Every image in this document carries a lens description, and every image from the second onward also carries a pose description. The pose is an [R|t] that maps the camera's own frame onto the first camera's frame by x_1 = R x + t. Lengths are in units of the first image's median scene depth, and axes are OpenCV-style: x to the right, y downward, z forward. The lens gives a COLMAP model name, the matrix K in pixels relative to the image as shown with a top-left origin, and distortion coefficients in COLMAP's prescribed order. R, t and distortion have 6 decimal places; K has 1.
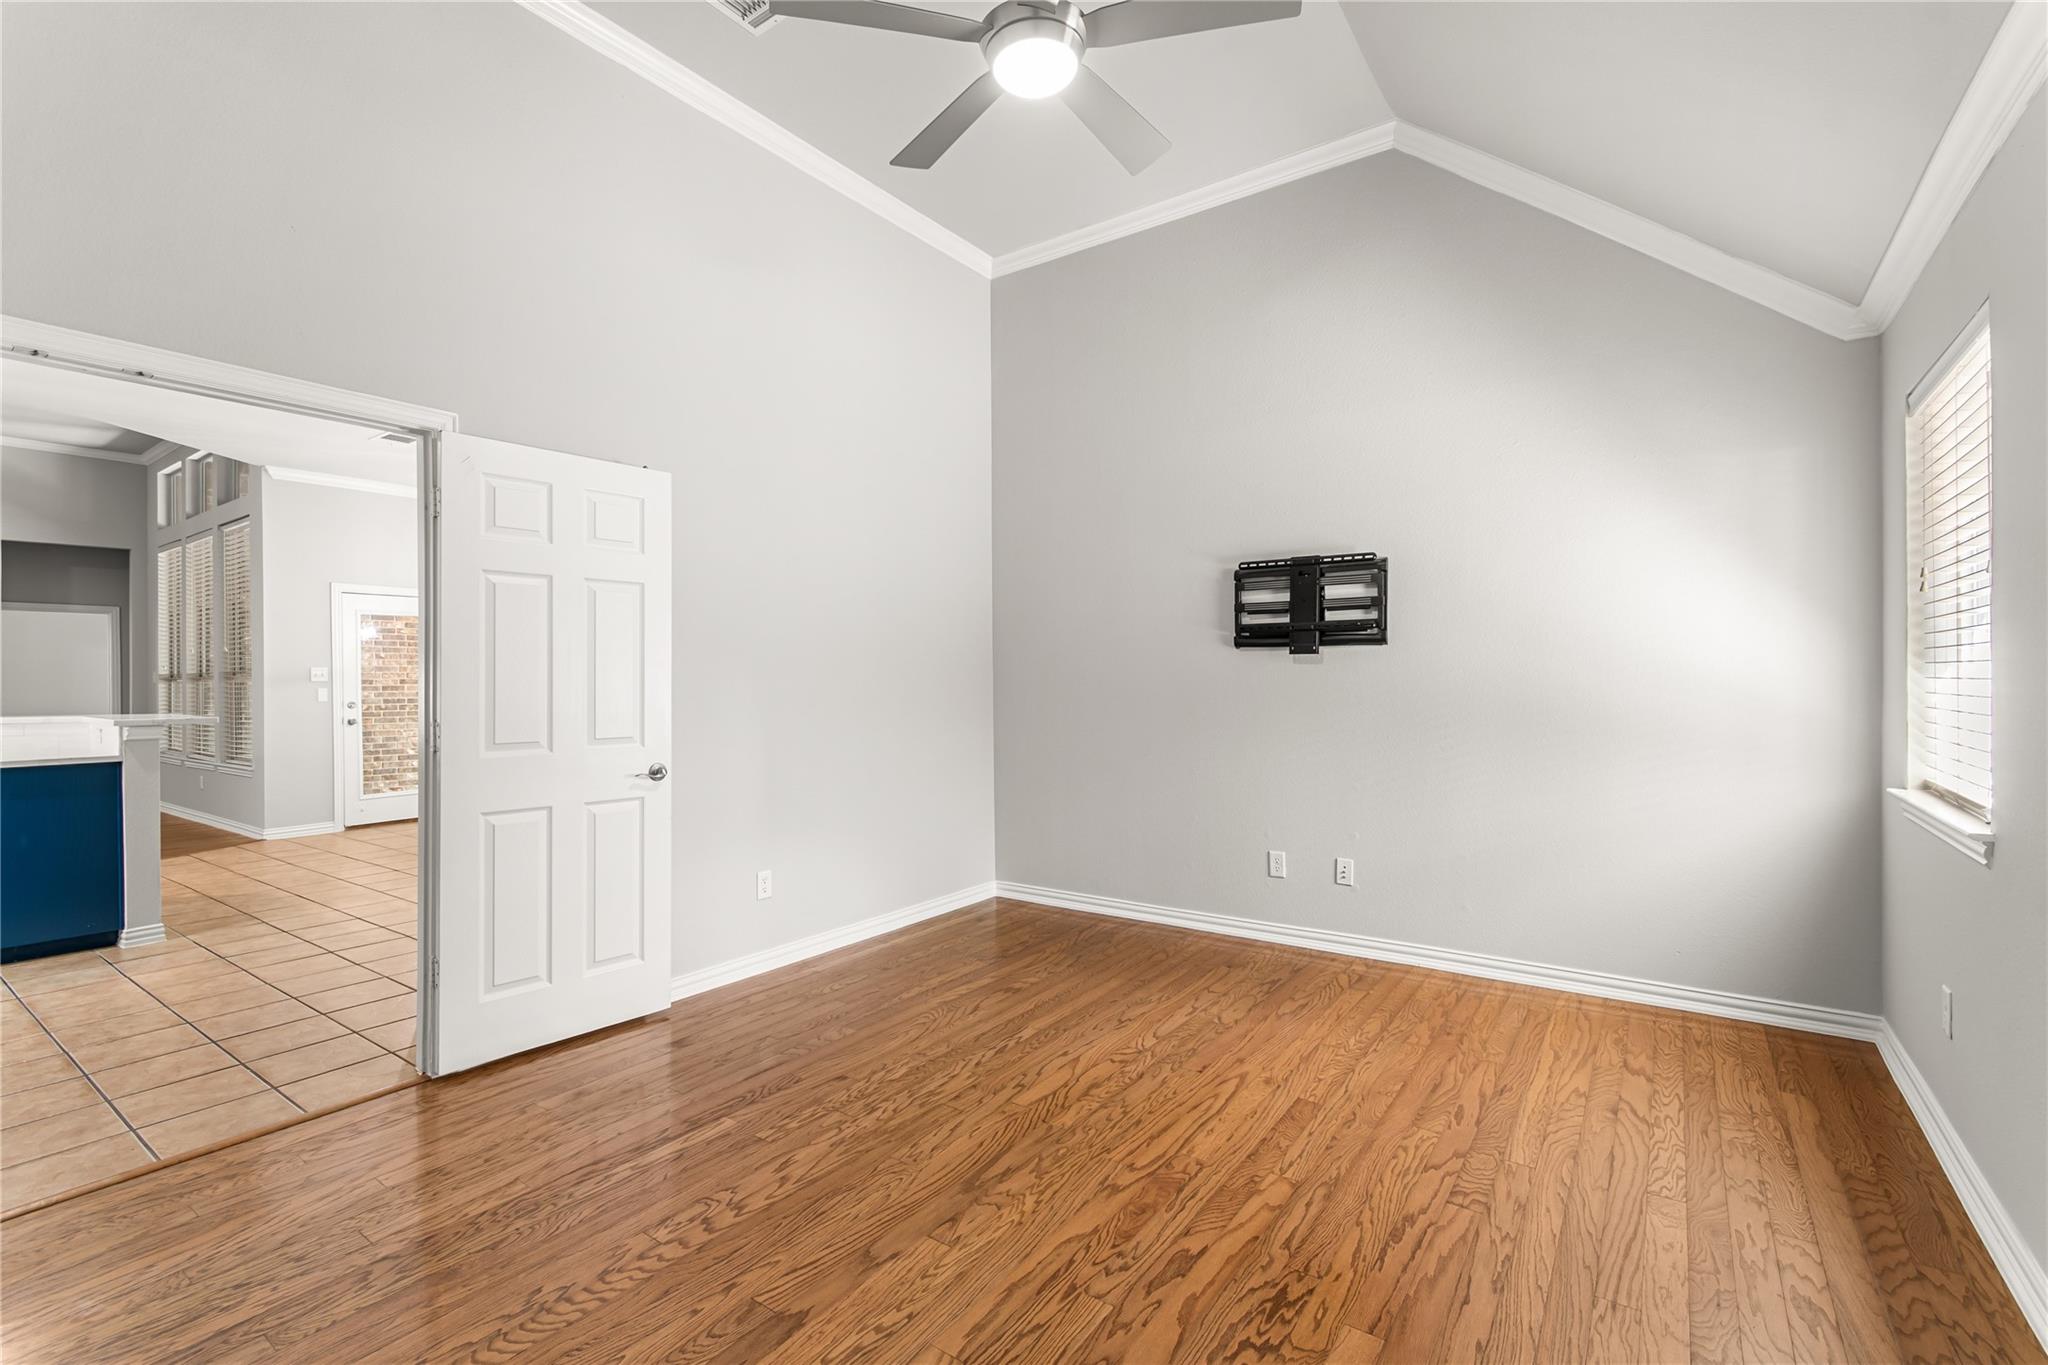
lens RADIAL K [[901.0, 0, 1010.6], [0, 901.0, 674.1], [0, 0, 1]] dist [0.004443, -0.000839]
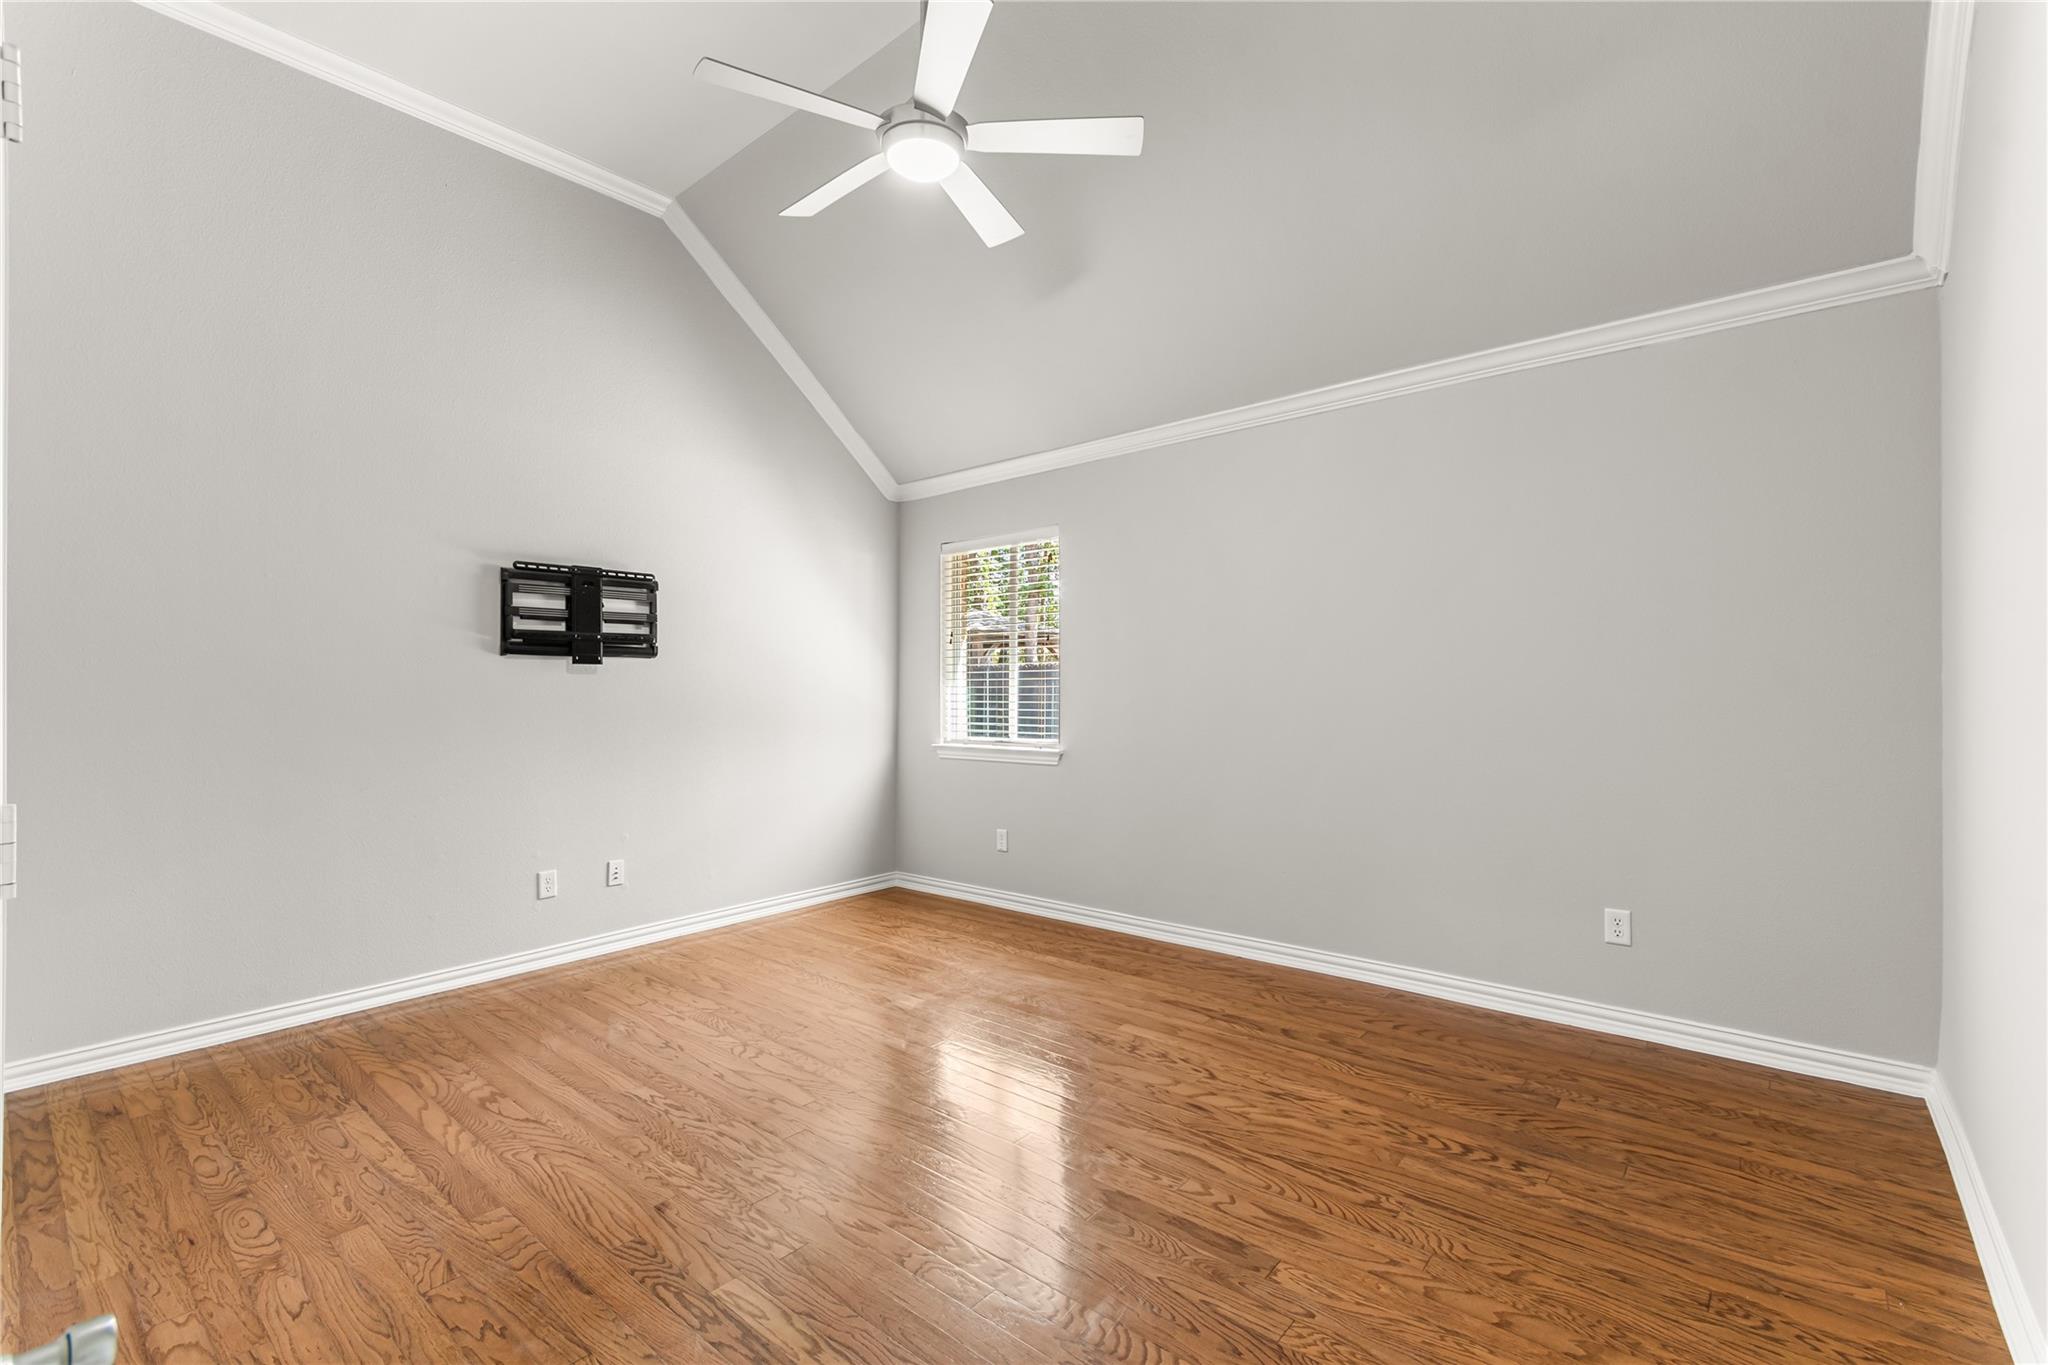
lens RADIAL K [[901.0, 0, 1026.9], [0, 901.0, 691.8], [0, 0, 1]] dist [0.004443, -0.000839]
pose [[0.083368, -0.000141, 0.996519, -0.651308], [0.003188, 0.999995, -0.000126, 0.010424], [-0.996514, 0.003187, 0.083368, 0.444770]]
